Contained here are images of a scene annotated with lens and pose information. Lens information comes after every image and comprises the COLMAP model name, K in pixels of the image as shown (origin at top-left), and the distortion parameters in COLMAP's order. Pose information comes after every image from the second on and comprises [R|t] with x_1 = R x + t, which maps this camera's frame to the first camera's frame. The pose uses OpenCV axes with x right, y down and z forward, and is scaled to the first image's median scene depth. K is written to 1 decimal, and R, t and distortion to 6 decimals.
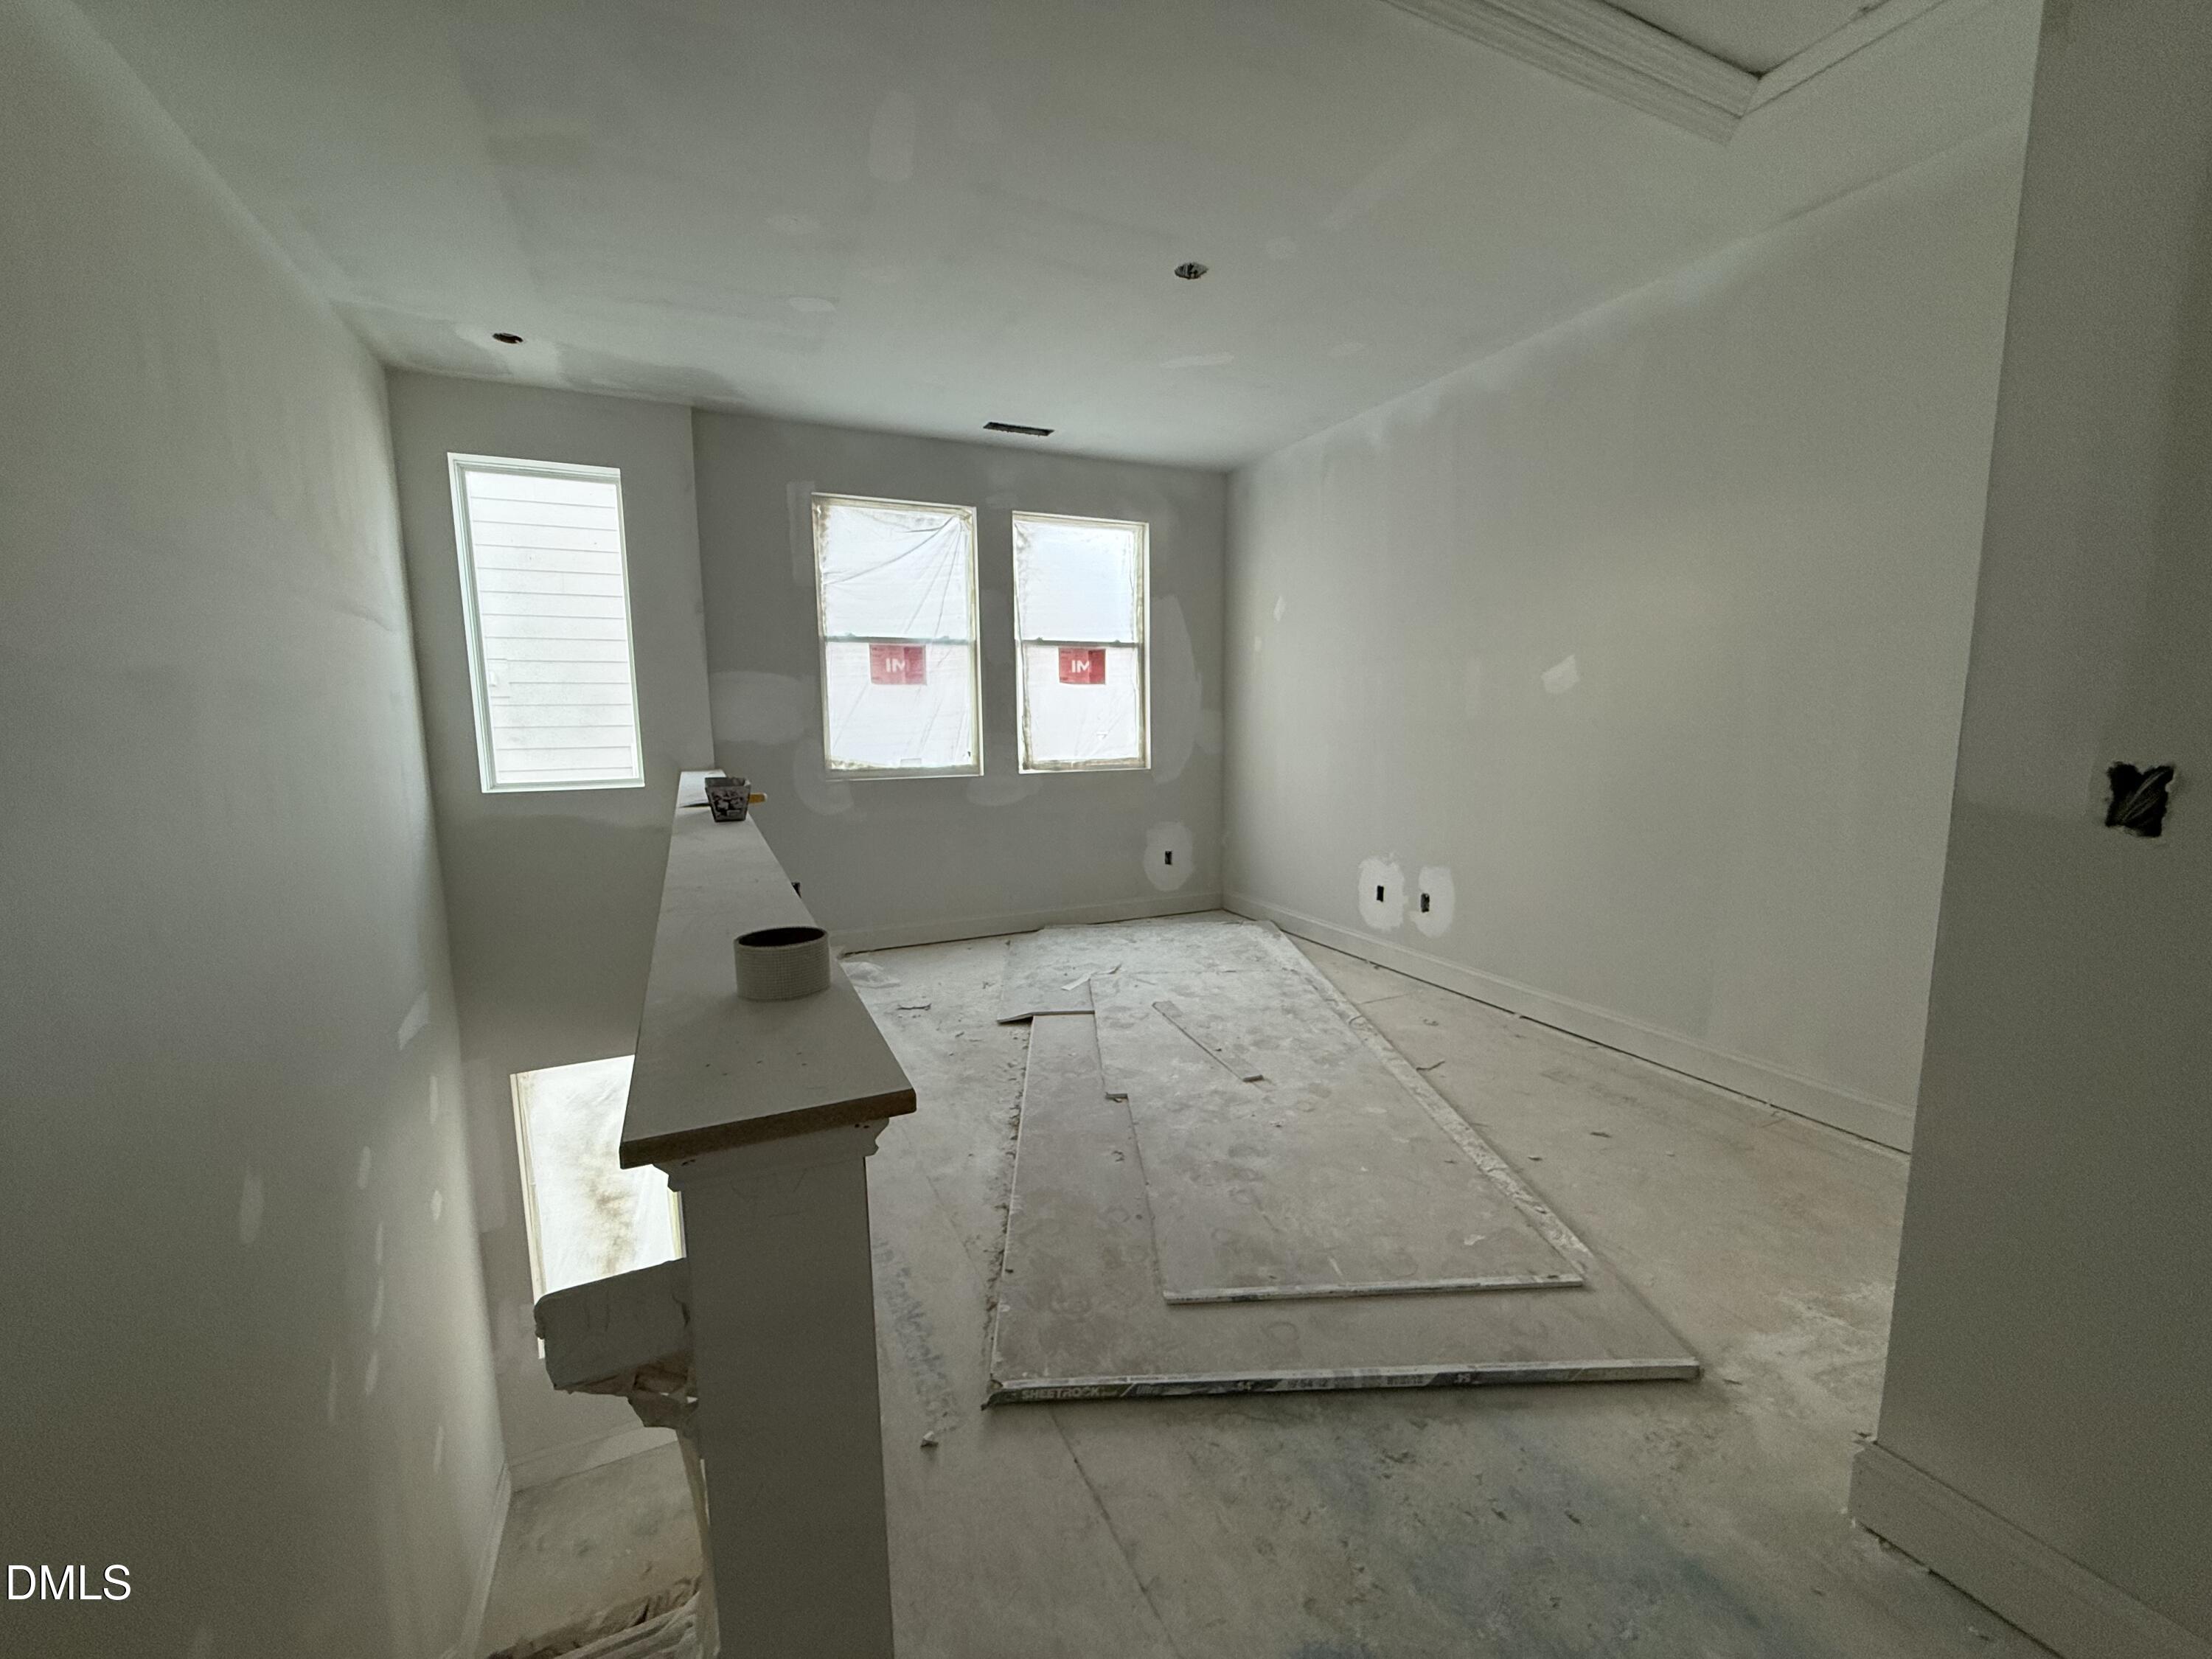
lens RADIAL K [[882.6, 0, 1107.3], [0, 882.6, 823.9], [0, 0, 1]] dist [0.001200, -0.000052]
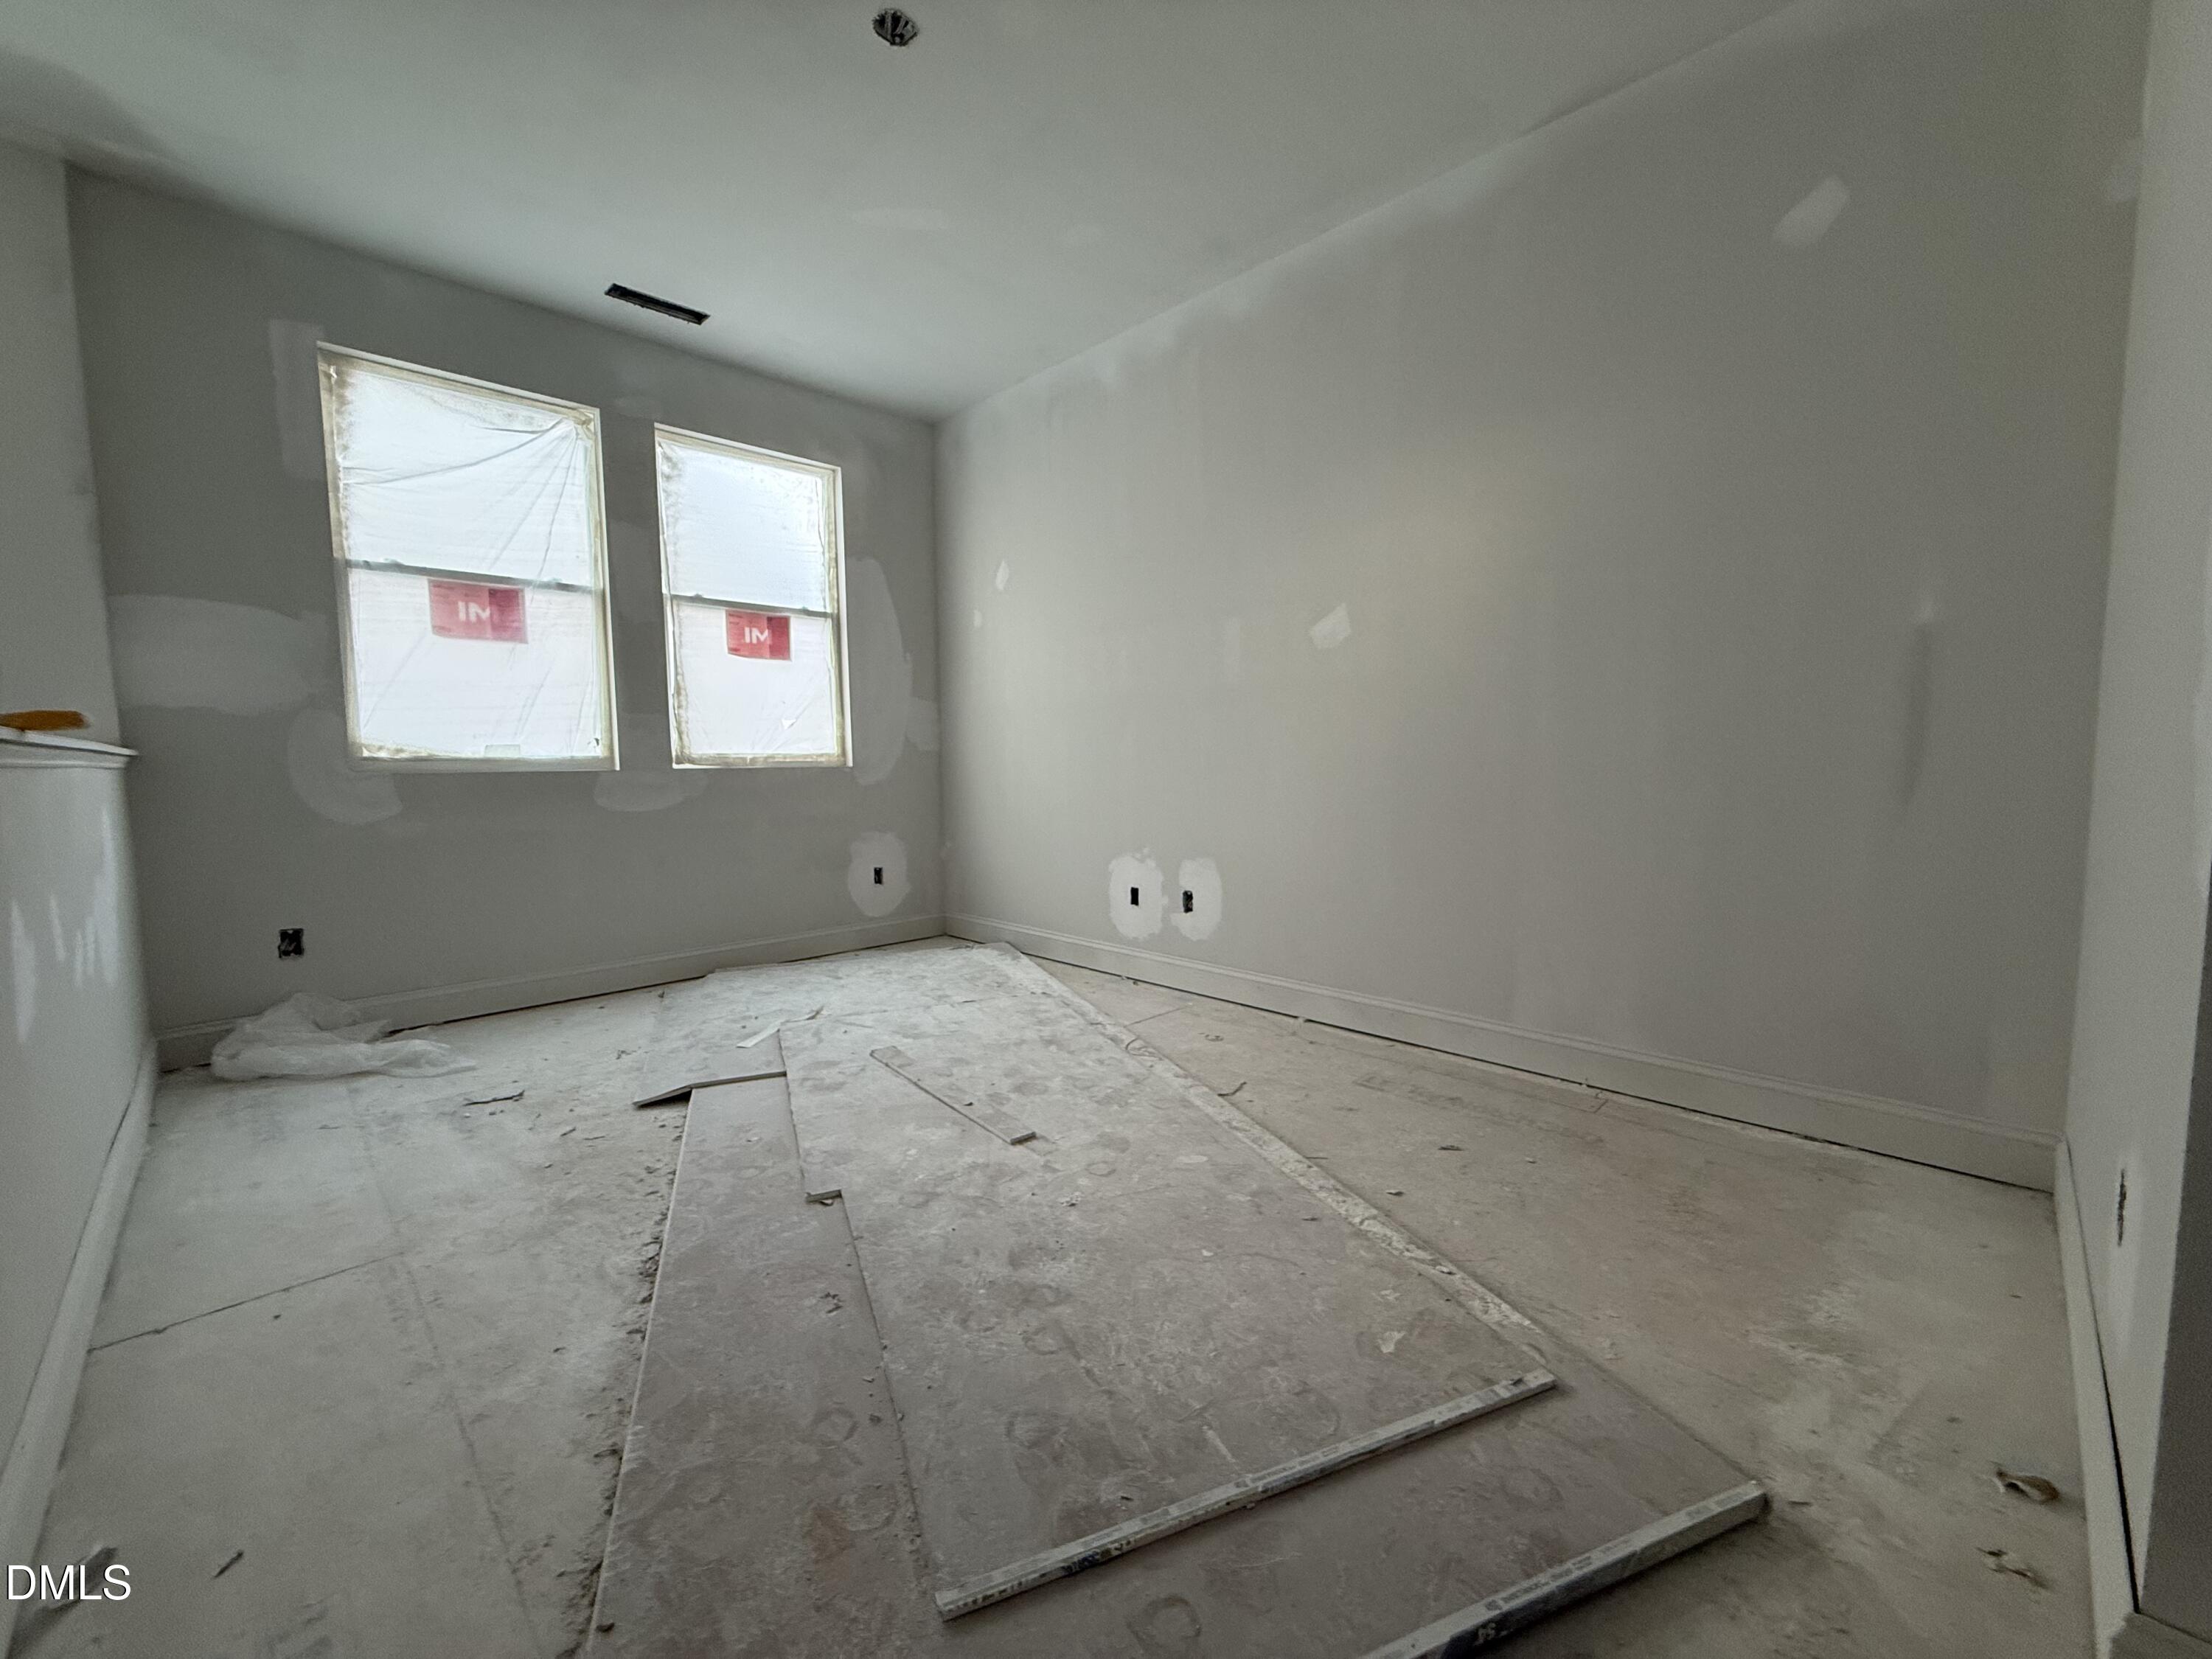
lens RADIAL K [[882.6, 0, 1101.1], [0, 882.6, 826.0], [0, 0, 1]] dist [0.001200, -0.000052]
pose [[0.945365, -0.027779, 0.324827, -0.000126], [0.044103, 0.998101, -0.043001, 0.054771], [-0.323016, 0.054977, 0.944795, 0.229080]]
